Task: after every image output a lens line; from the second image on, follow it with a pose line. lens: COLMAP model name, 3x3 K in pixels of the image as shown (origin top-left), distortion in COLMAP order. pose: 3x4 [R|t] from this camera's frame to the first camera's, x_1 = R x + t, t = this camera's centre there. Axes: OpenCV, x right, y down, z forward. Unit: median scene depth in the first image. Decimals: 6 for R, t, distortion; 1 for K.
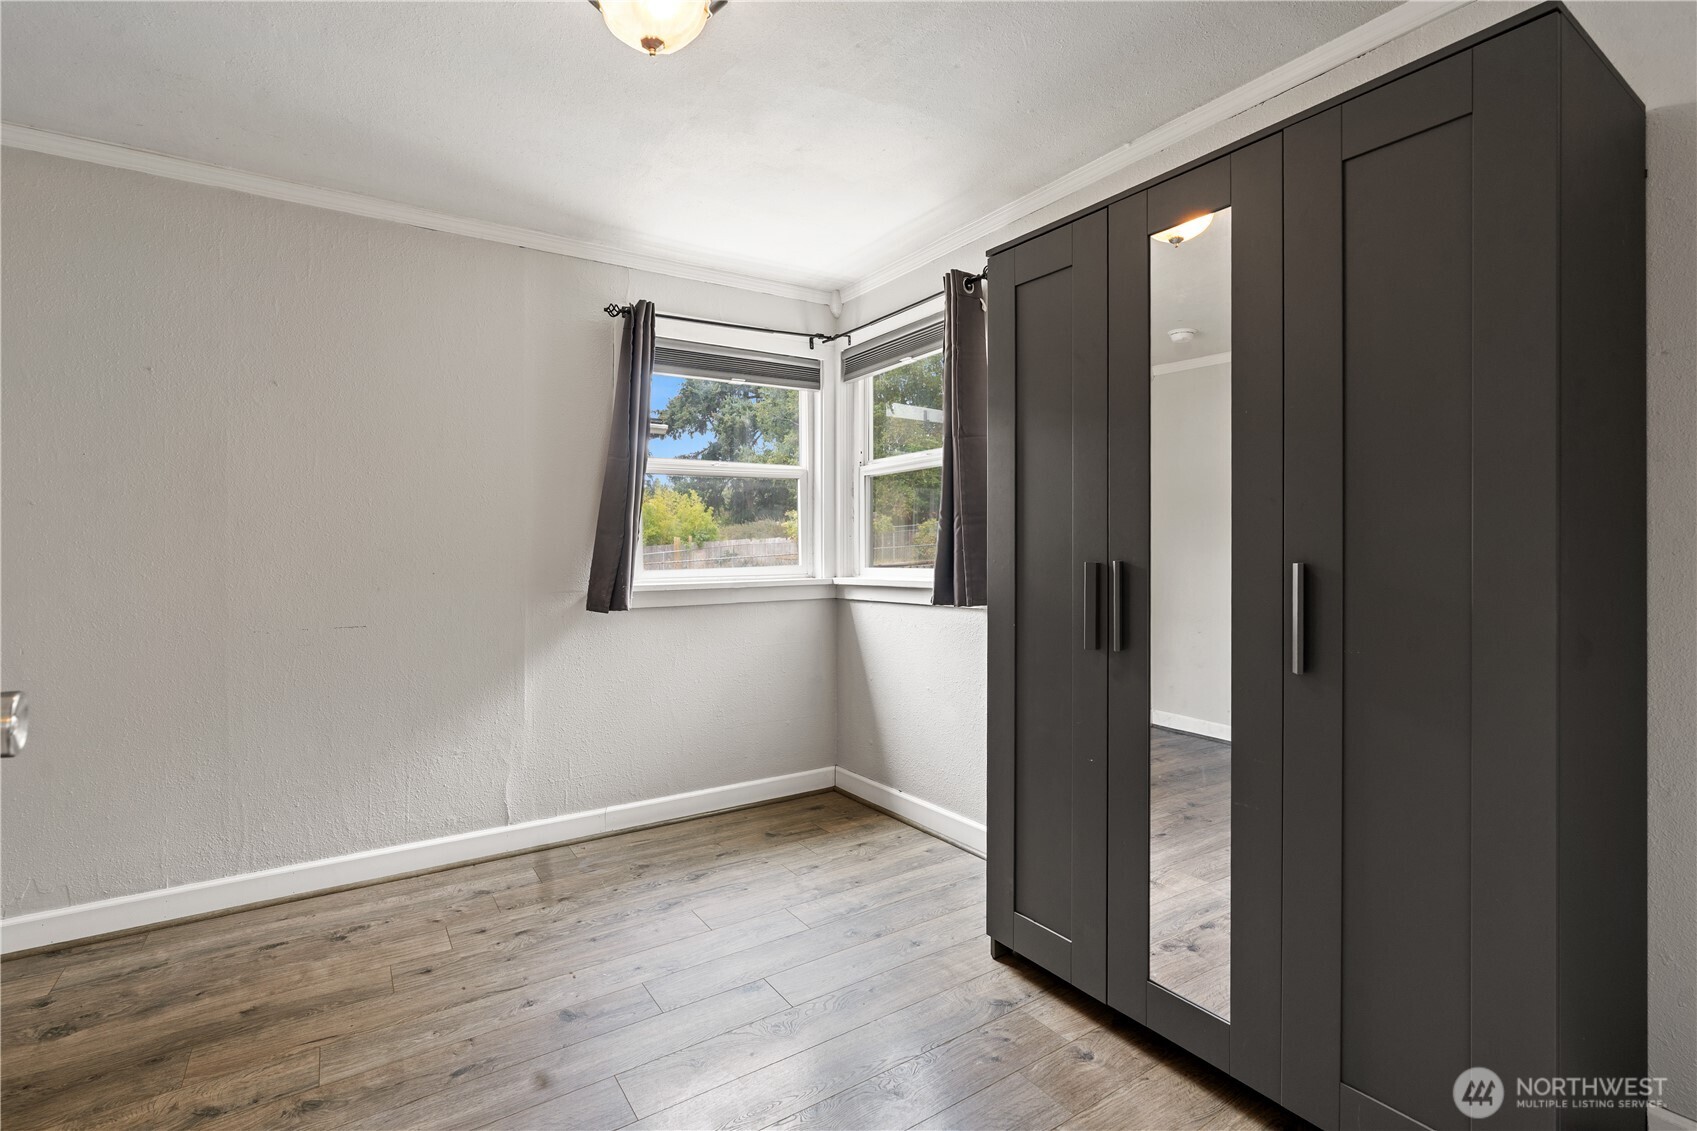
lens RADIAL K [[764.3, 0, 845.9], [0, 764.3, 552.5], [0, 0, 1]] dist [-0.010829, 0.003362]
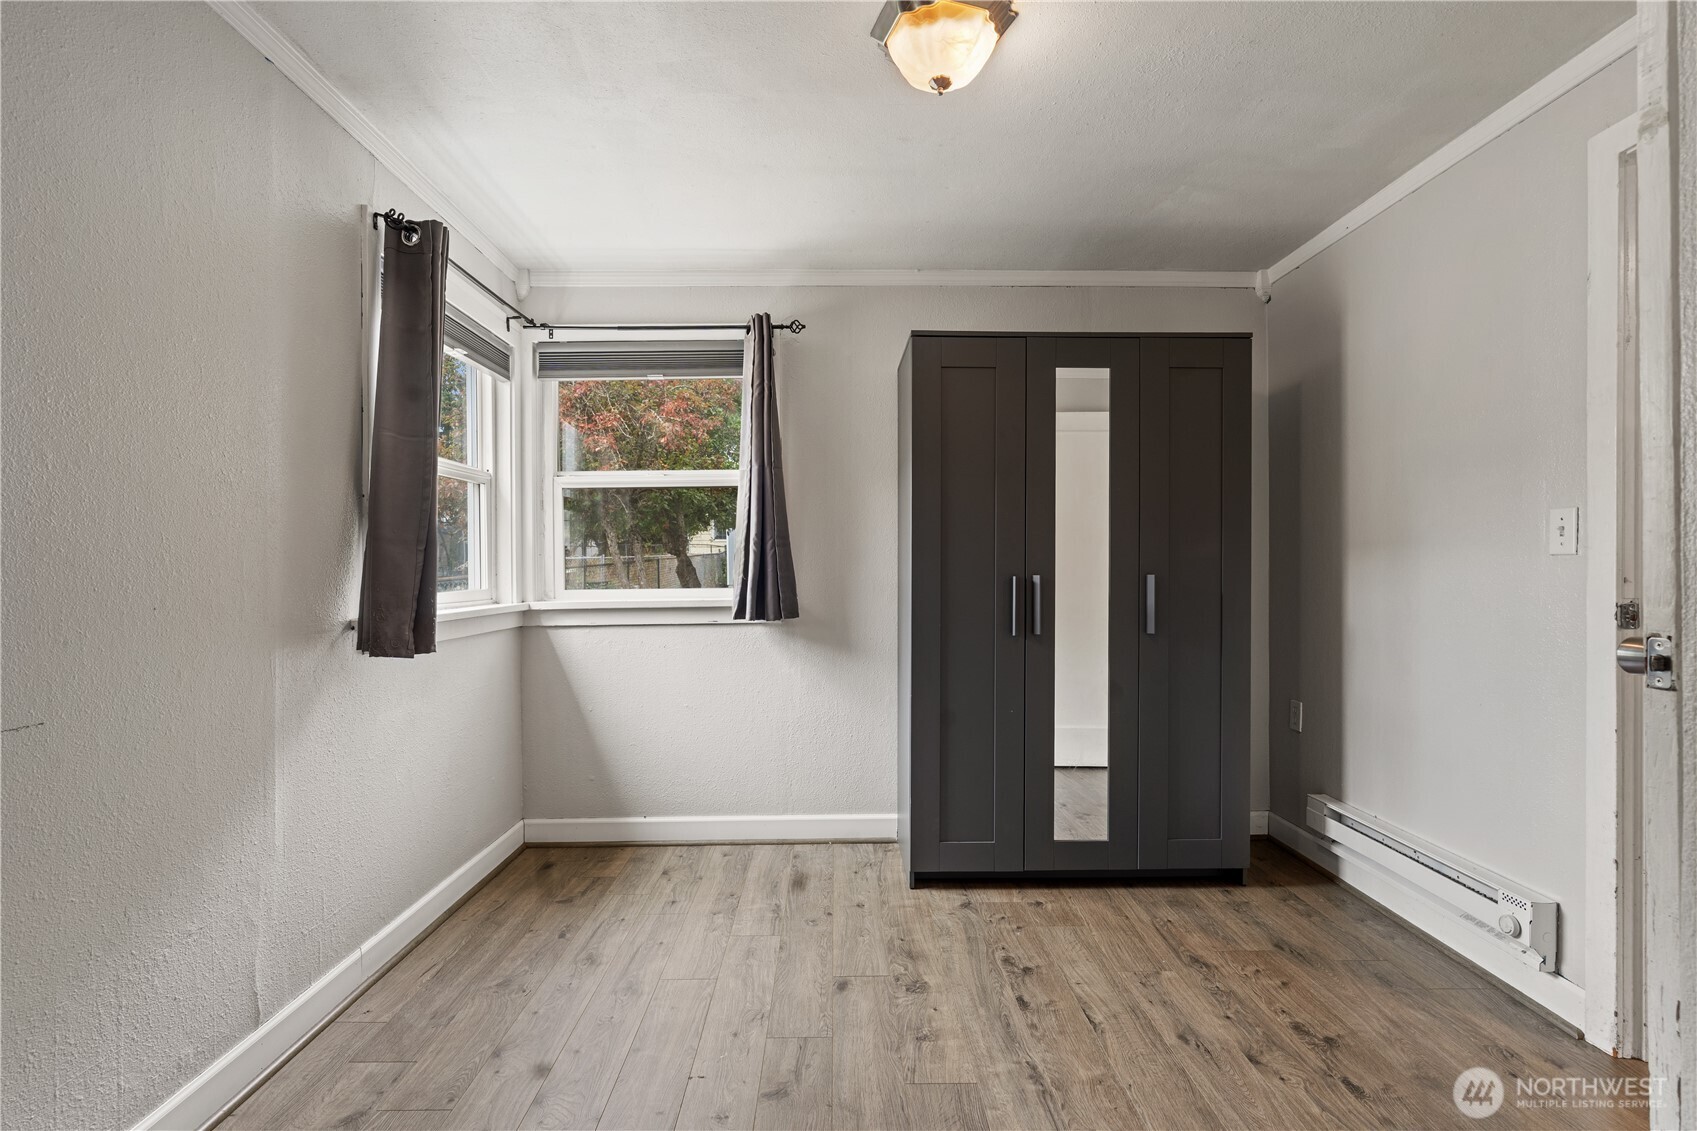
lens RADIAL K [[764.3, 0, 844.1], [0, 764.3, 577.0], [0, 0, 1]] dist [-0.010829, 0.003362]
pose [[0.550474, -0.004041, 0.834842, -0.677599], [0.002109, 0.999992, 0.003450, 0.003359], [-0.834849, -0.000138, 0.550478, 0.283176]]
